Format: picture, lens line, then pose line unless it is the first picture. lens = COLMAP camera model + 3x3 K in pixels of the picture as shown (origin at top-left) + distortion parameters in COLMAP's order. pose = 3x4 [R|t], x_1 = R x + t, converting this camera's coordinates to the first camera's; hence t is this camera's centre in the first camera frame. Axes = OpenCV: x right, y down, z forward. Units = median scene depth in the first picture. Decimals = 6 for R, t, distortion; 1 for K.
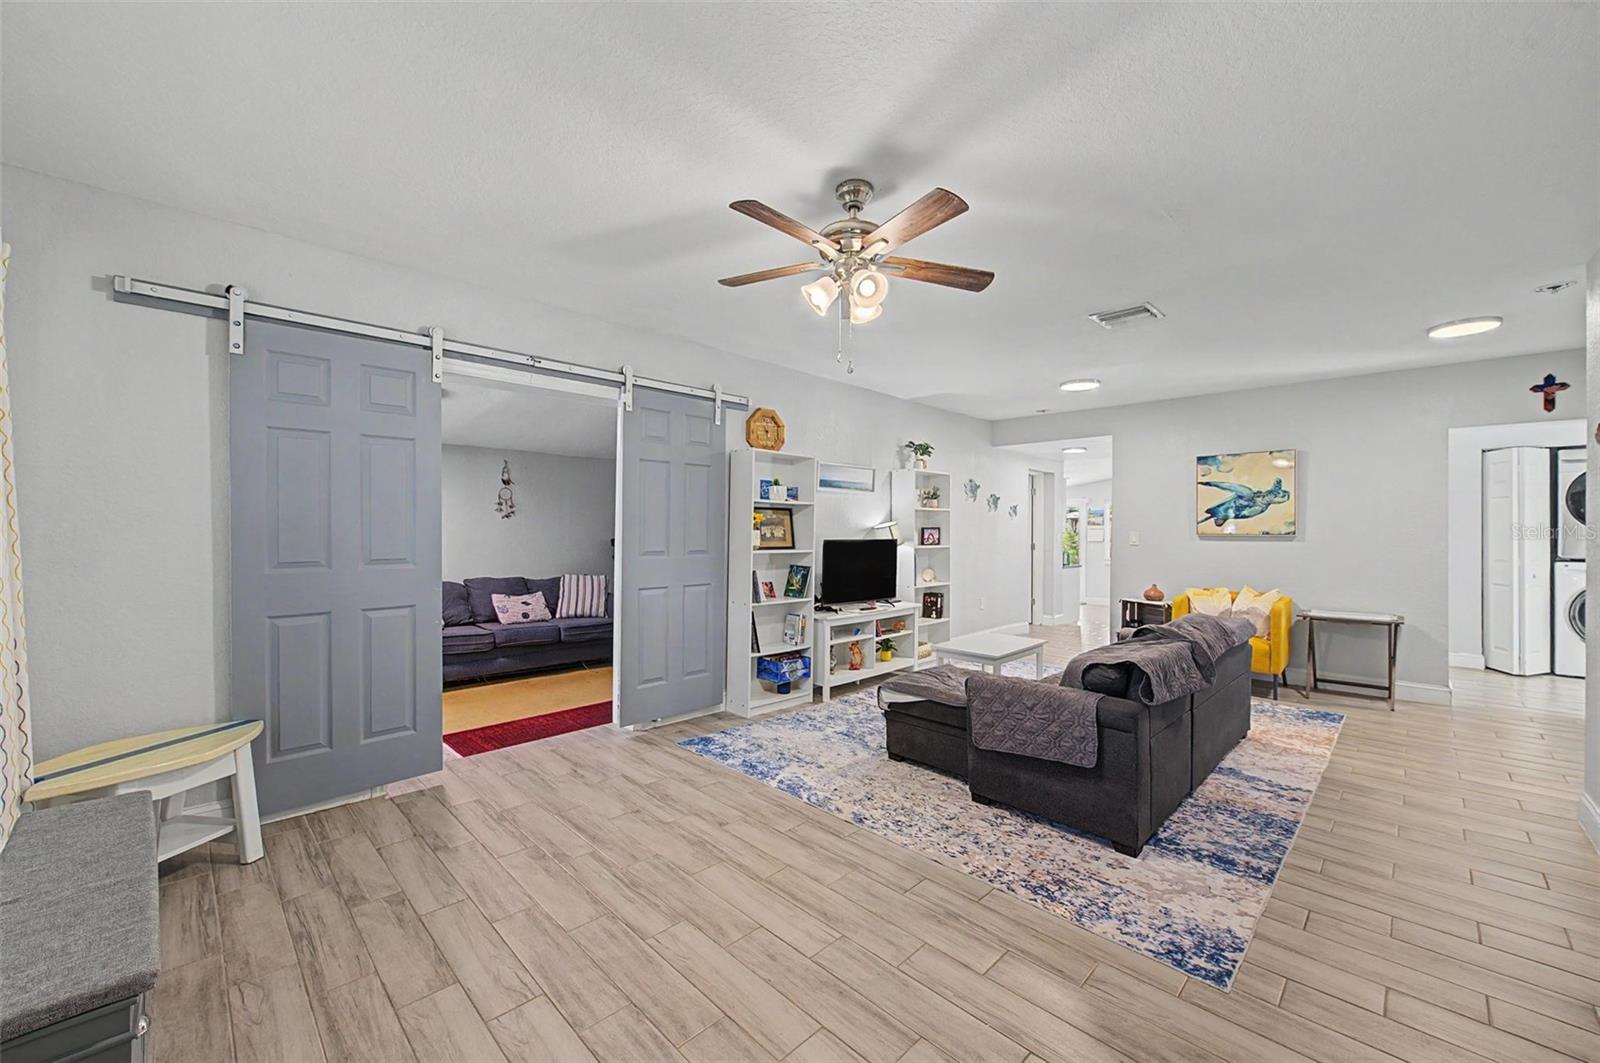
lens RADIAL K [[628.6, 0, 797.2], [0, 628.6, 528.6], [0, 0, 1]] dist [0.000342, -0.000977]
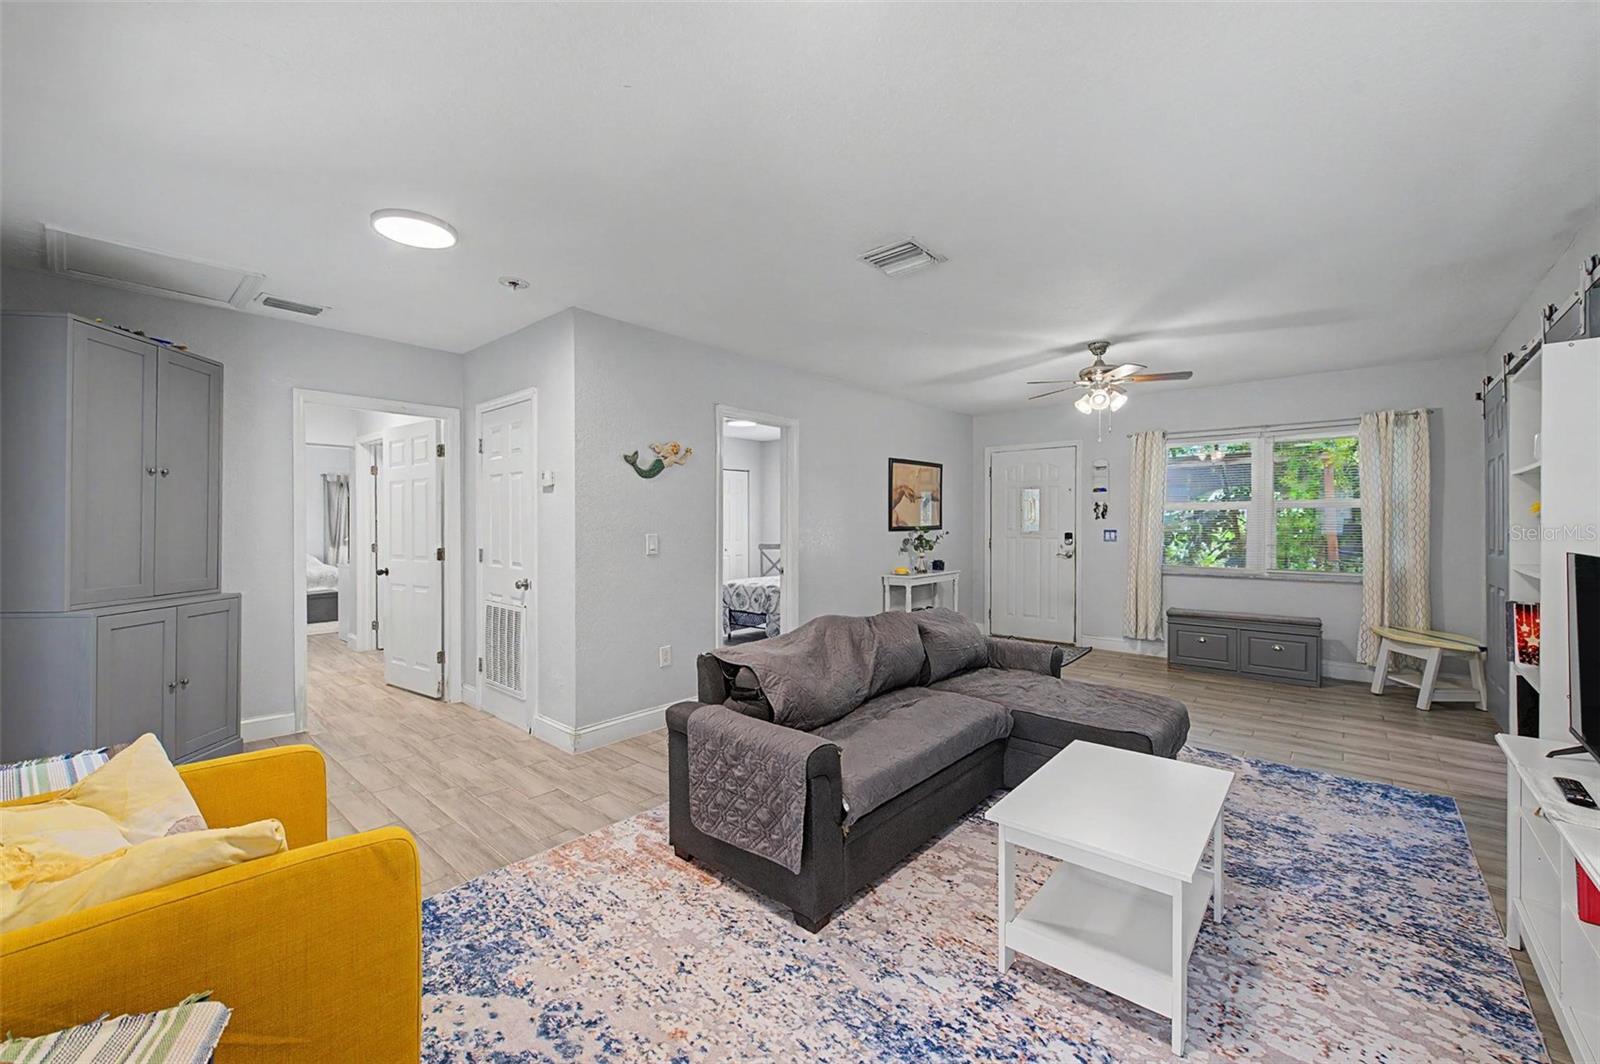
lens RADIAL K [[628.6, 0, 797.2], [0, 628.6, 529.1], [0, 0, 1]] dist [0.000342, -0.000977]
pose [[-0.997945, -0.007430, -0.063650, 0.596013], [-0.007814, 0.999953, 0.005779, 0.006161], [0.063604, 0.006264, -0.997956, 1.518789]]
